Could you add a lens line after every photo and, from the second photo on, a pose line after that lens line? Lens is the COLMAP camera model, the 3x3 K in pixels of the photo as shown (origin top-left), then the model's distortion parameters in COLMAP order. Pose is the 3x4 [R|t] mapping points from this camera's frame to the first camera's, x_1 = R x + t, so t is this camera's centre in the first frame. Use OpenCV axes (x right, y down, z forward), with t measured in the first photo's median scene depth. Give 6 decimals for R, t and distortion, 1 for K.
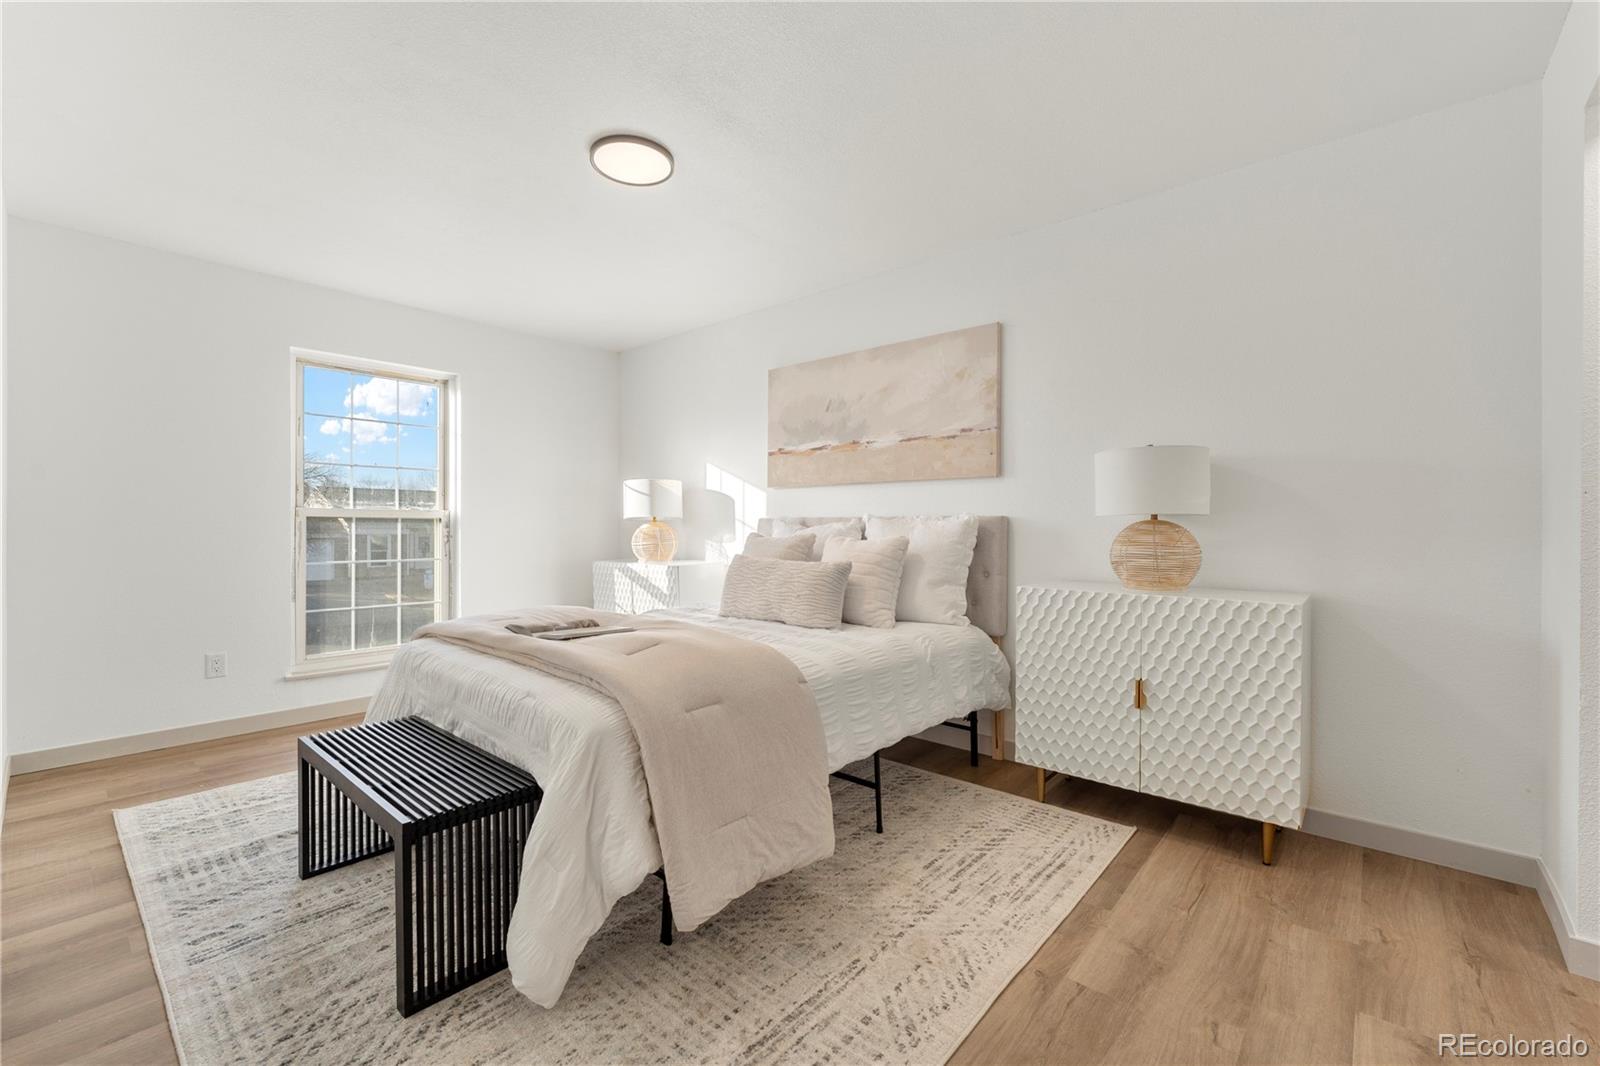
lens RADIAL K [[664.0, 0, 791.8], [0, 664.0, 532.5], [0, 0, 1]] dist [-0.009236, -0.000500]
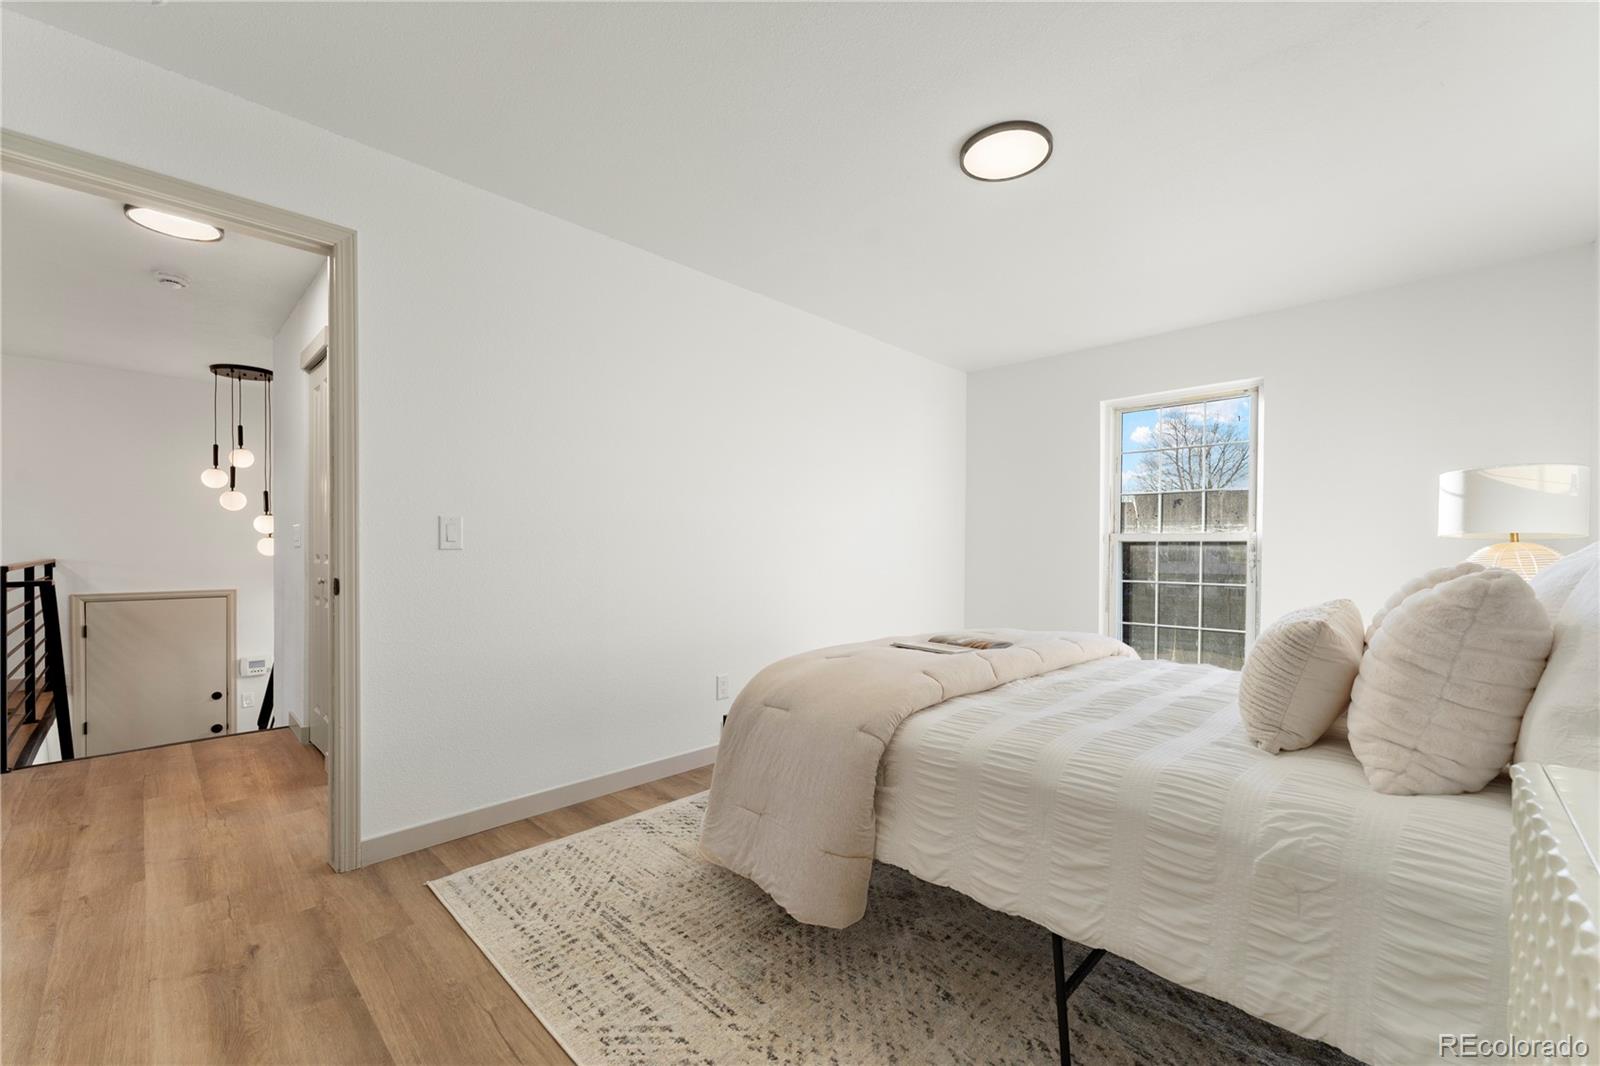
lens RADIAL K [[642.4, 0, 804.0], [0, 642.4, 552.5], [0, 0, 1]] dist [0.000133, -0.000023]
pose [[-0.045100, 0.003387, -0.998977, 0.453852], [-0.010579, 0.999937, 0.003868, -0.002775], [0.998926, 0.010743, -0.045062, 0.517115]]
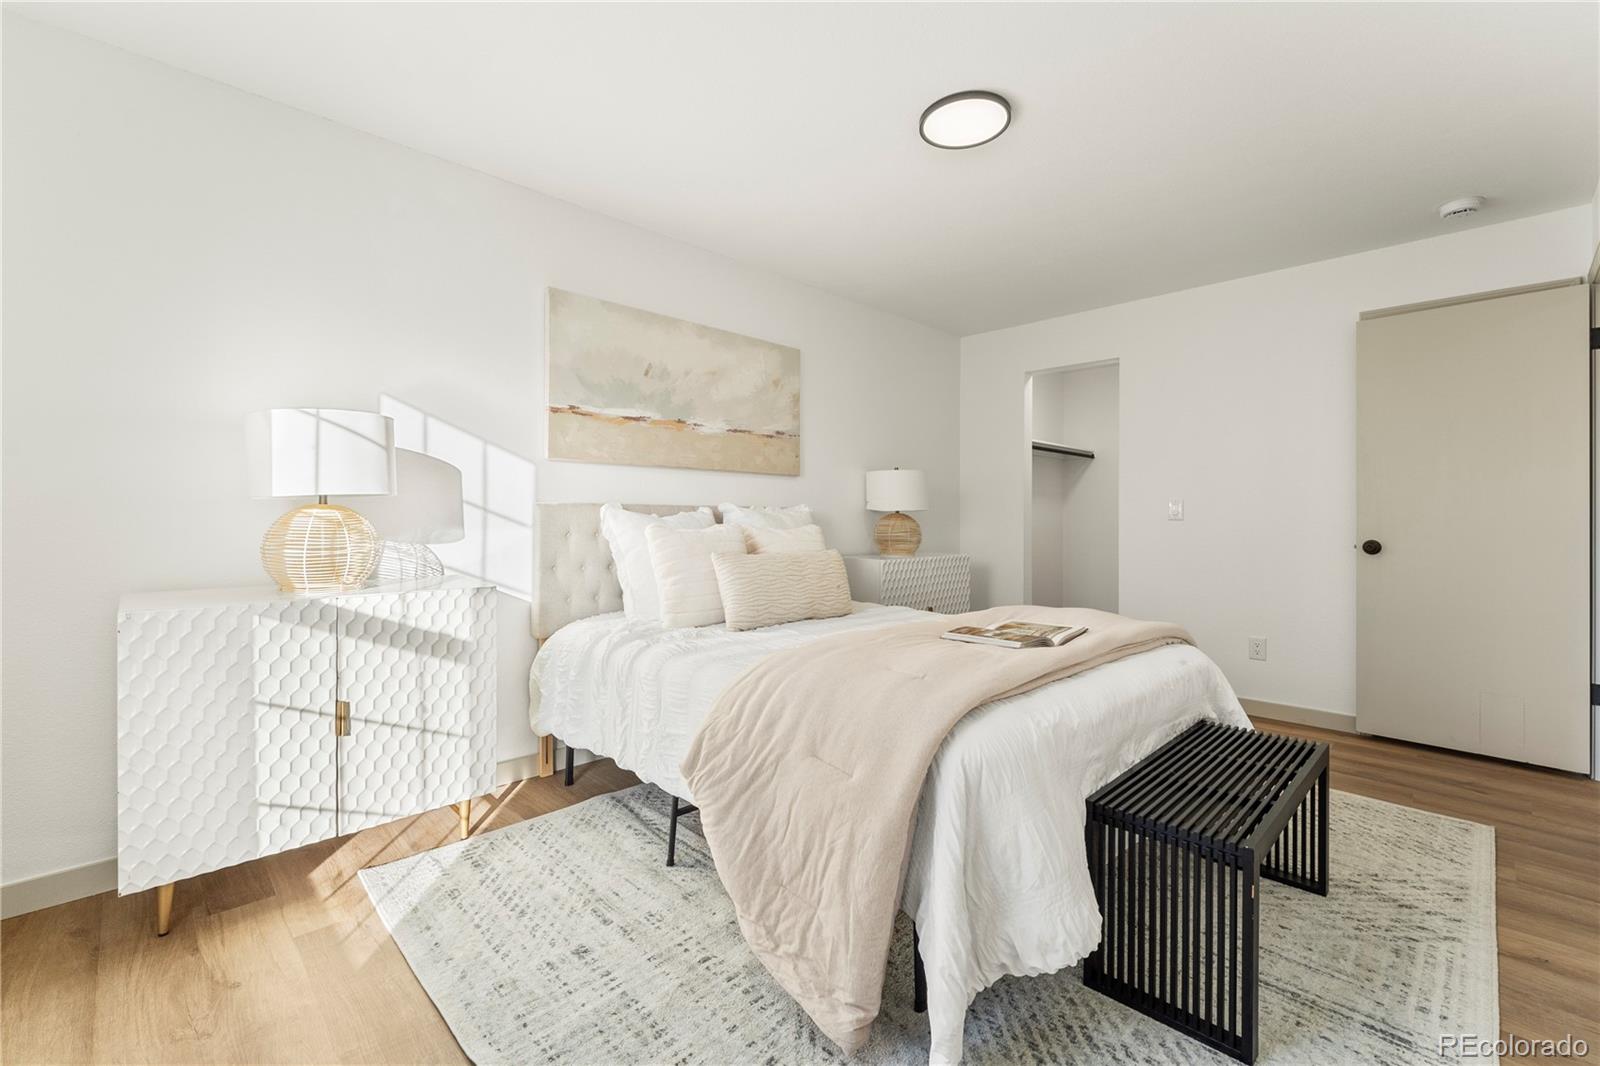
lens RADIAL K [[664.0, 0, 832.2], [0, 664.0, 519.1], [0, 0, 1]] dist [-0.009236, -0.000500]
pose [[0.062475, 0.005628, 0.998031, -0.769278], [0.010515, 0.999925, -0.006297, 0.001632], [-0.997991, 0.010888, 0.062411, 0.744816]]
